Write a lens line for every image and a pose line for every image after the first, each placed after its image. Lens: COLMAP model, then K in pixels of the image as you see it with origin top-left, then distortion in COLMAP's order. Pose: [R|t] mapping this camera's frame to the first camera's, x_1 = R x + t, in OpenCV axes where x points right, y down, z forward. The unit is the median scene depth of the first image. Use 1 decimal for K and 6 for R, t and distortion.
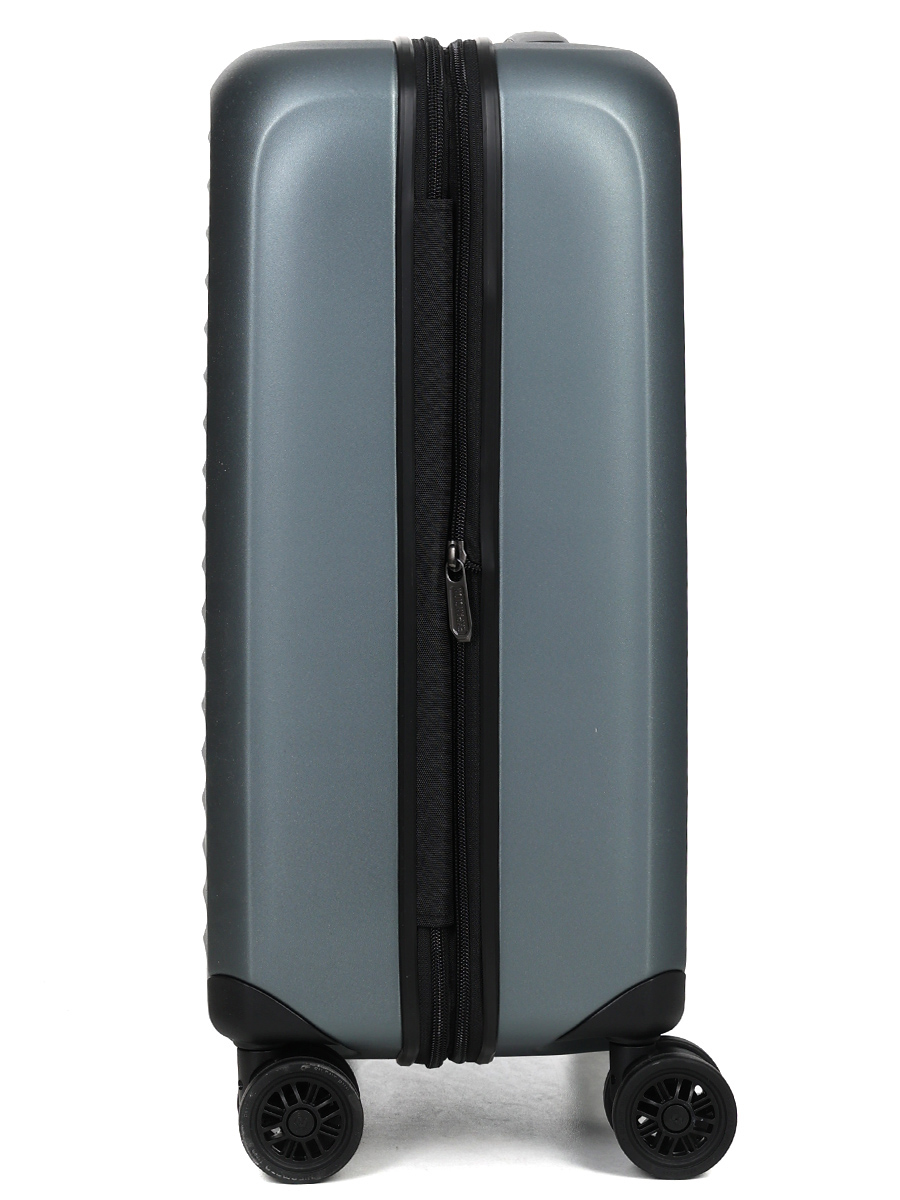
lens RADIAL K [[1362.9, 0, 450.0], [0, 1362.9, 600.0], [0, 0, 1]] dist [0.040218, -0.009457]
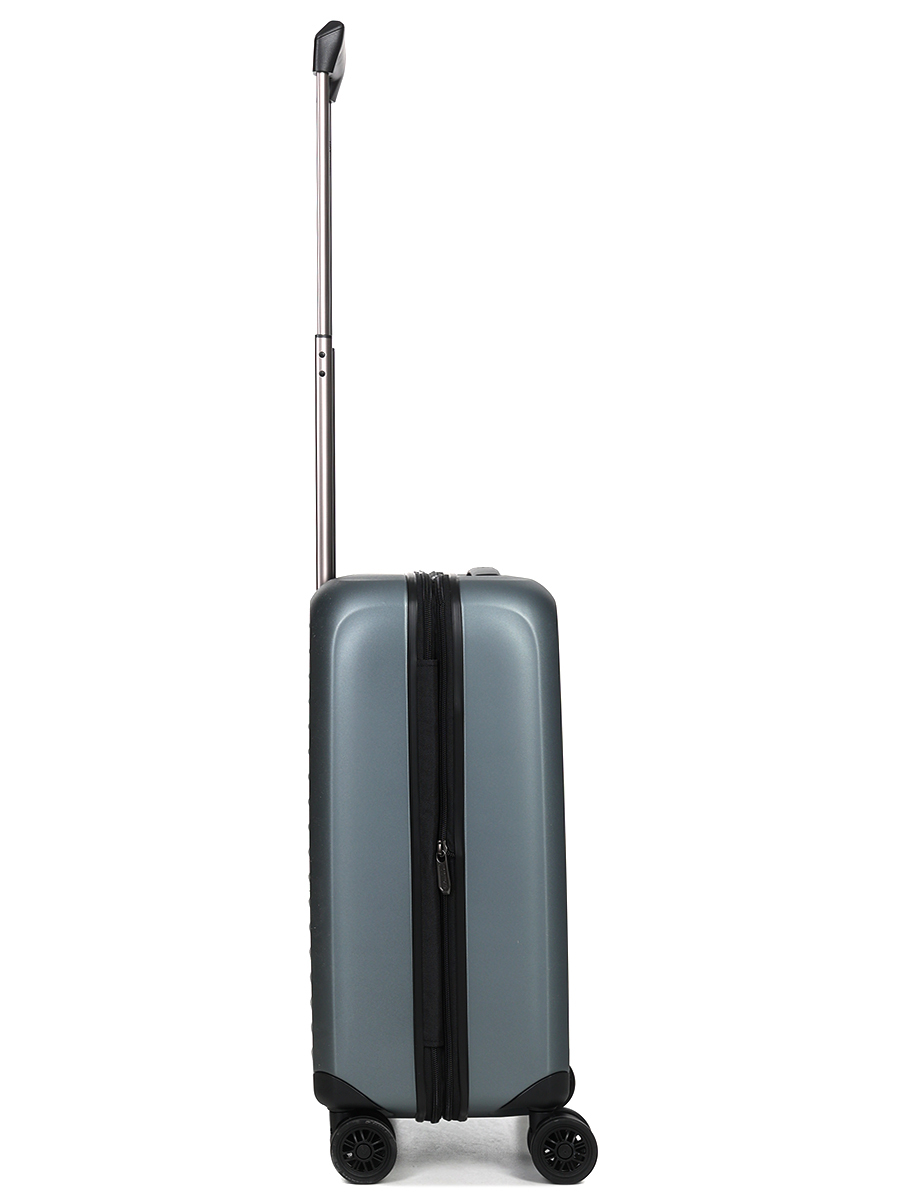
lens RADIAL K [[1876.7, 0, 450.0], [0, 1876.7, 600.0], [0, 0, 1]] dist [0.130309, 0.104312]
pose [[0.996600, -0.010998, -0.081652, 0.230166], [0.013118, 0.999589, 0.025477, -0.438545], [0.081338, -0.026462, 0.996335, -1.563070]]
